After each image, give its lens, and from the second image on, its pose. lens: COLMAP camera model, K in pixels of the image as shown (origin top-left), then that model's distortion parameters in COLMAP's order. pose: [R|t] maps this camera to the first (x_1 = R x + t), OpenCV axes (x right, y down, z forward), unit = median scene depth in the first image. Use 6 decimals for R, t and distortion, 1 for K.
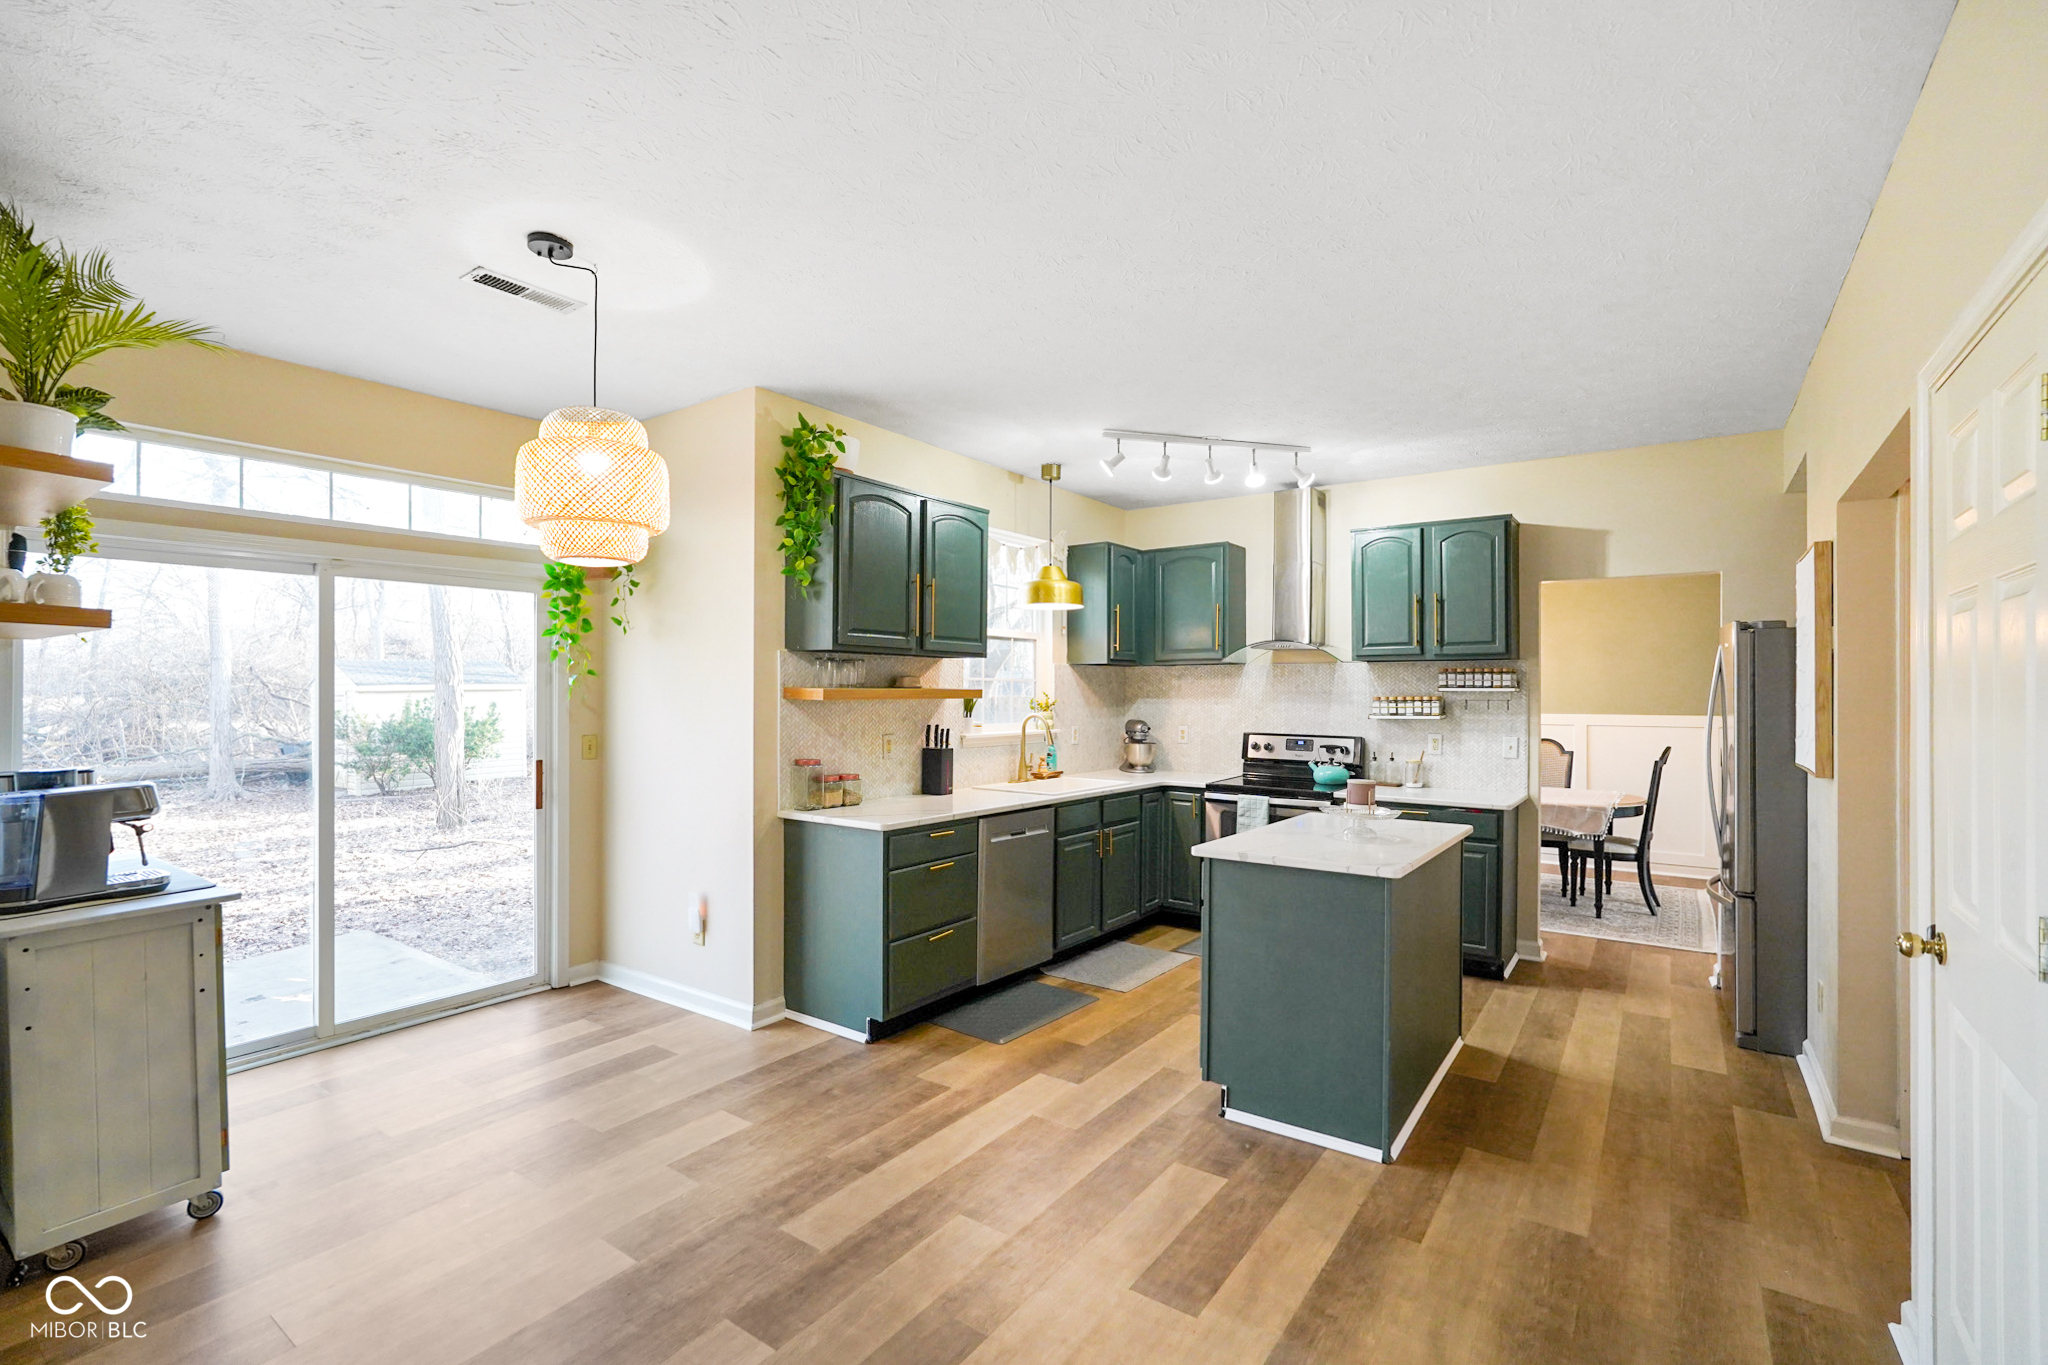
lens RADIAL K [[917.1, 0, 1023.1], [0, 917.1, 689.1], [0, 0, 1]] dist [-0.009479, 0.009909]
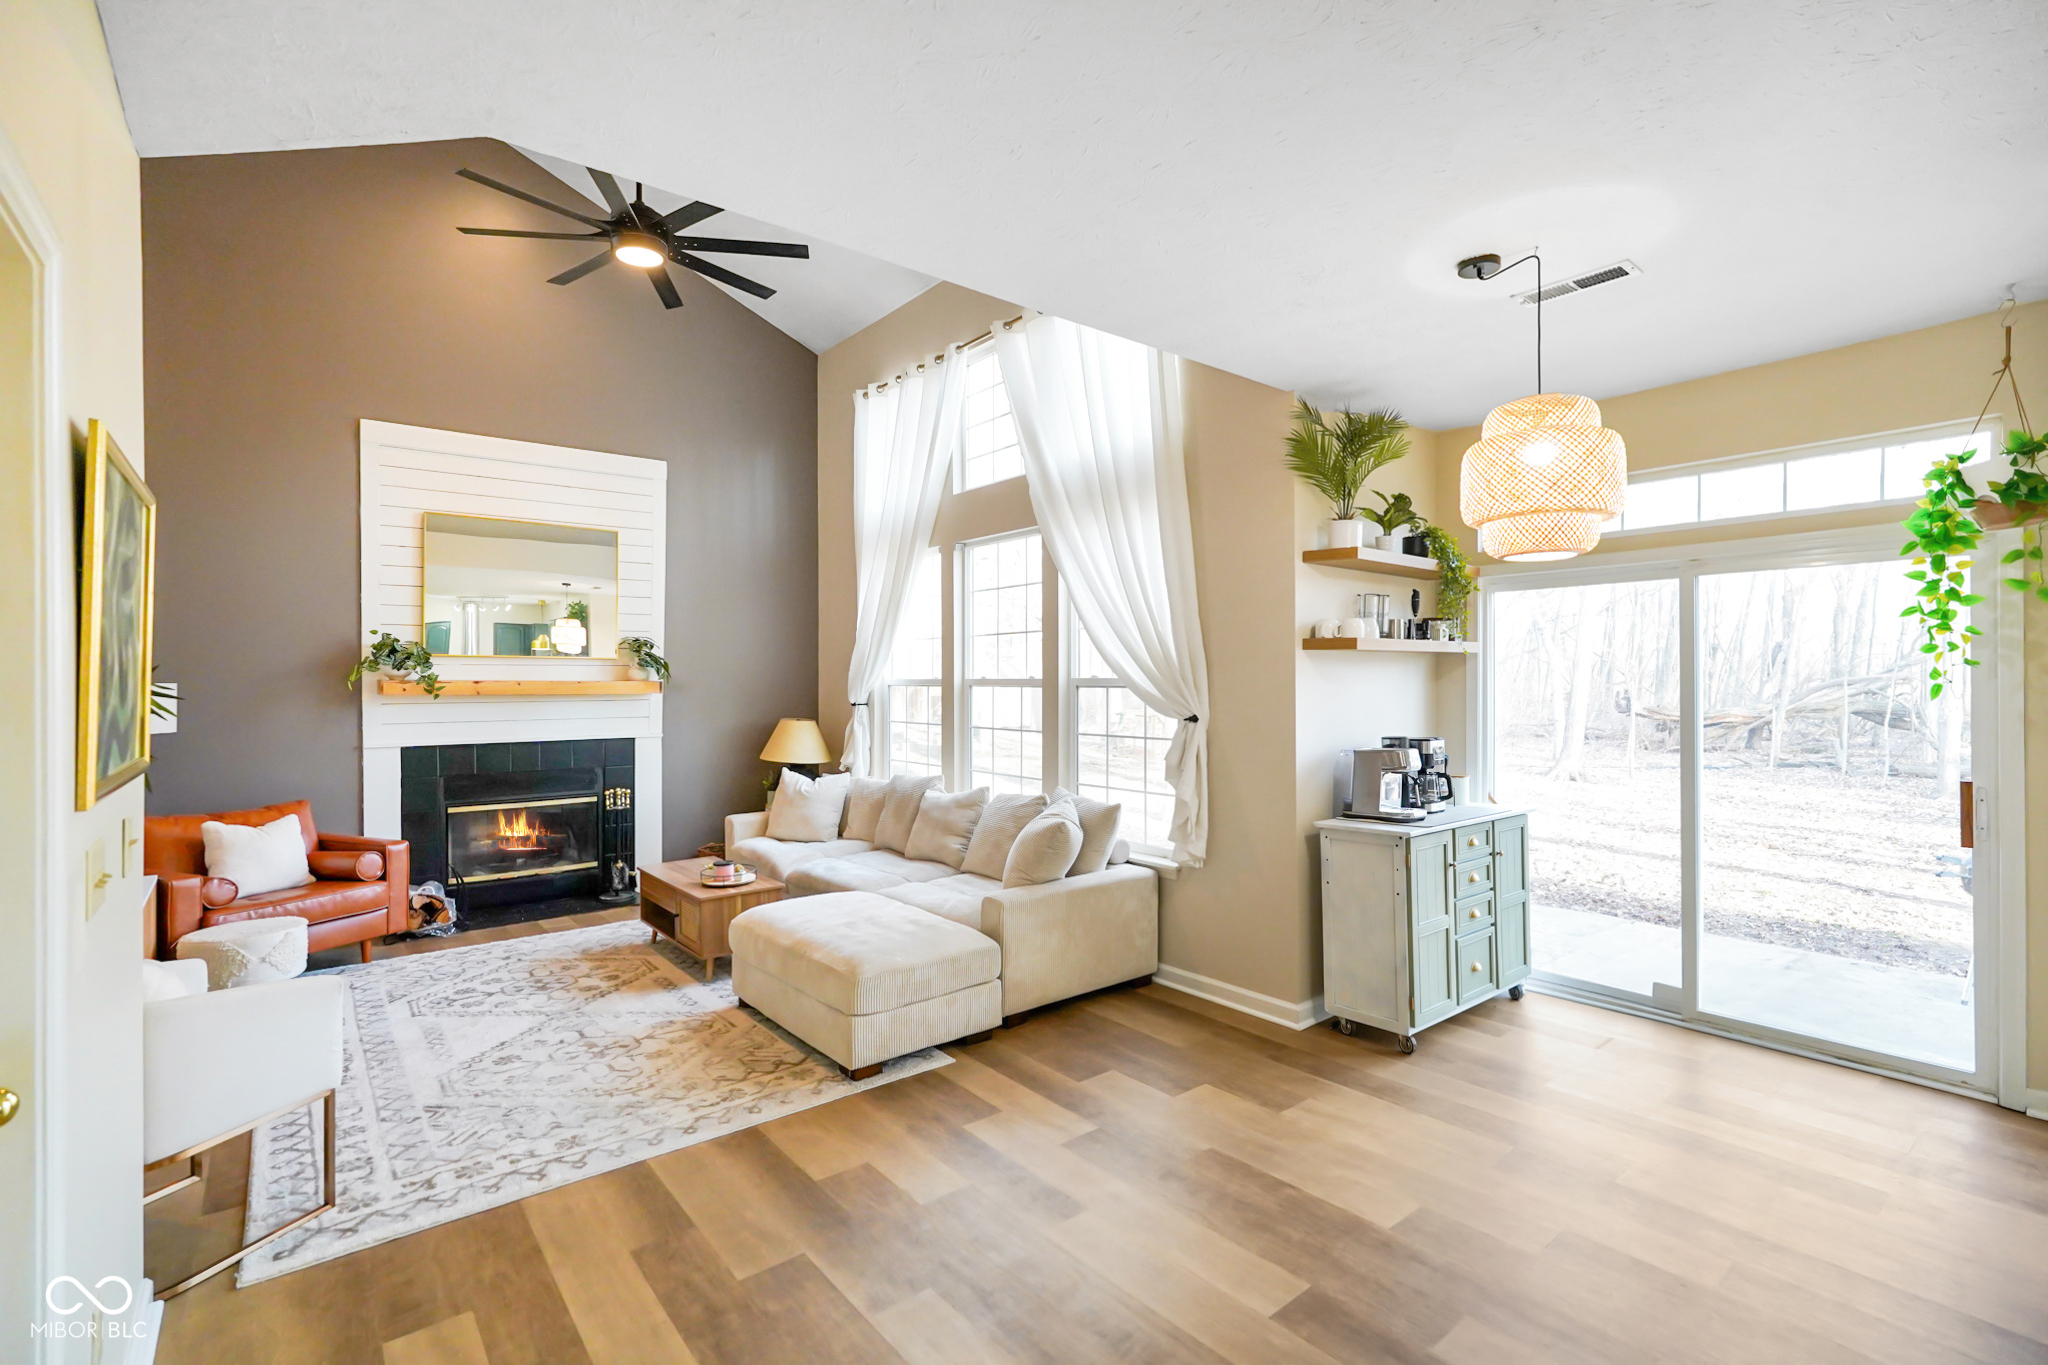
lens RADIAL K [[920.1, 0, 1027.3], [0, 920.1, 680.6], [0, 0, 1]] dist [-0.017134, 0.010487]
pose [[-0.264045, -0.000349, -0.964510, 0.323676], [0.004542, 0.999988, -0.001605, -0.004978], [0.964500, -0.004805, -0.264040, 0.398358]]
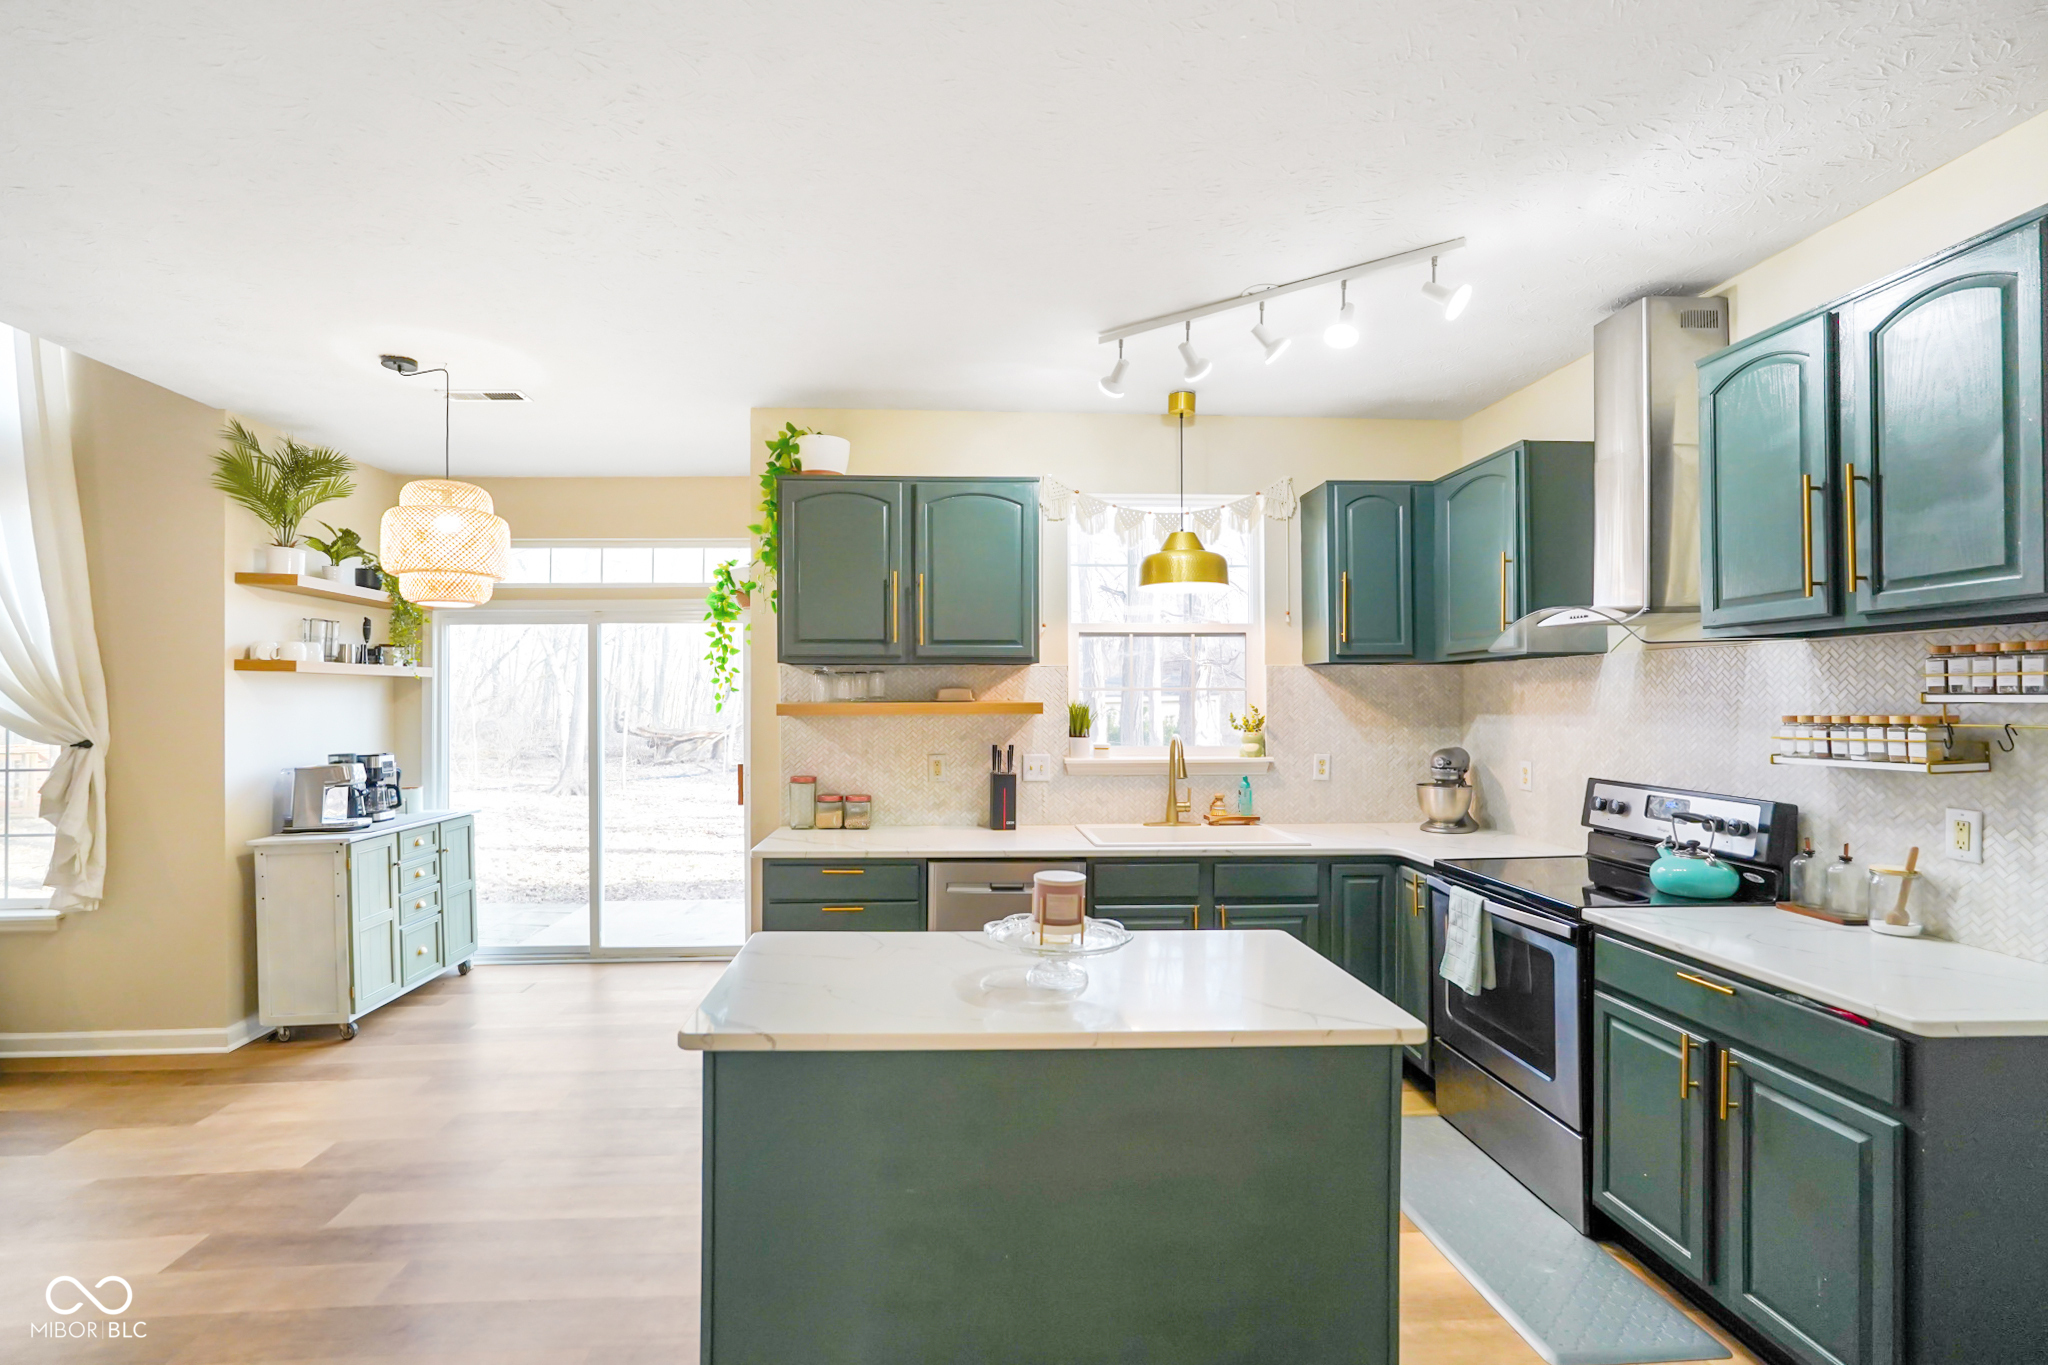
lens RADIAL K [[927.0, 0, 990.8], [0, 927.0, 695.7], [0, 0, 1]] dist [-0.016456, 0.008459]
pose [[0.623031, -0.008710, -0.782149, 0.520431], [0.006530, 0.999961, -0.005935, -0.001204], [0.782170, -0.001410, 0.623063, 0.433433]]
